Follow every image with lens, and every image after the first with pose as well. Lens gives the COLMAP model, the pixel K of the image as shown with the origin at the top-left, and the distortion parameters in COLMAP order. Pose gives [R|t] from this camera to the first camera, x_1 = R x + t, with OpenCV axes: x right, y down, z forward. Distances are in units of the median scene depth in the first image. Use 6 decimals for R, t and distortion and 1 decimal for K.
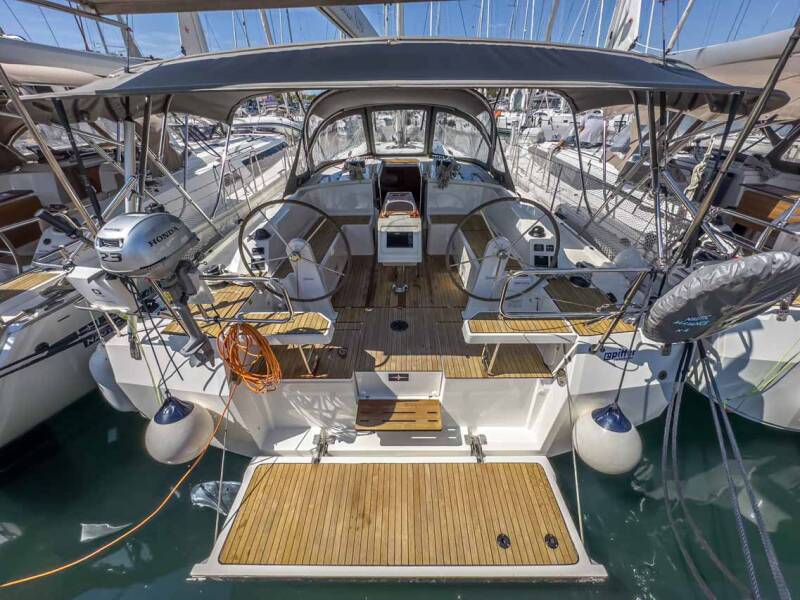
lens RADIAL K [[318.4, 0, 400.0], [0, 318.4, 300.0], [0, 0, 1]] dist [-0.003490, -0.000587]
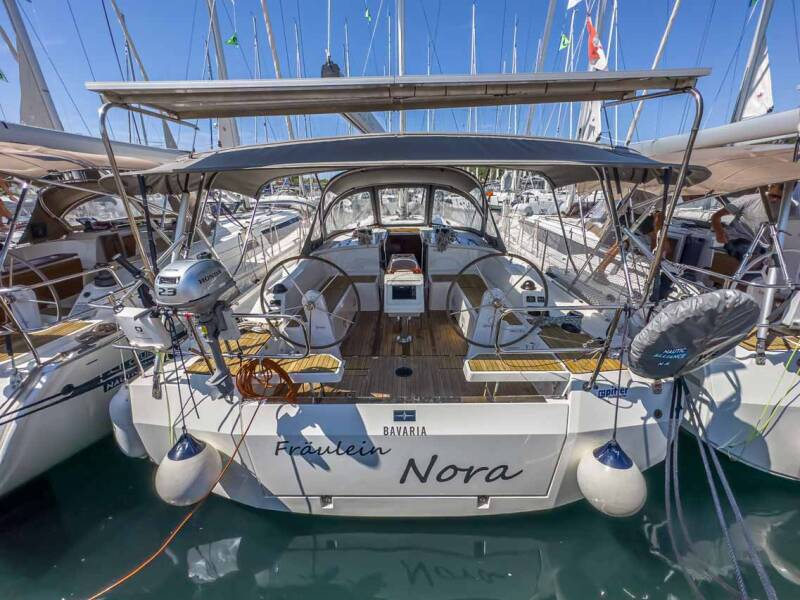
lens RADIAL K [[318.4, 0, 400.0], [0, 318.4, 300.0], [0, 0, 1]] dist [-0.003490, -0.000587]
pose [[0.999975, -0.002845, -0.006515, -0.008639], [0.001419, 0.977884, -0.209145, 0.074857], [0.006966, 0.209131, 0.977863, -0.085440]]
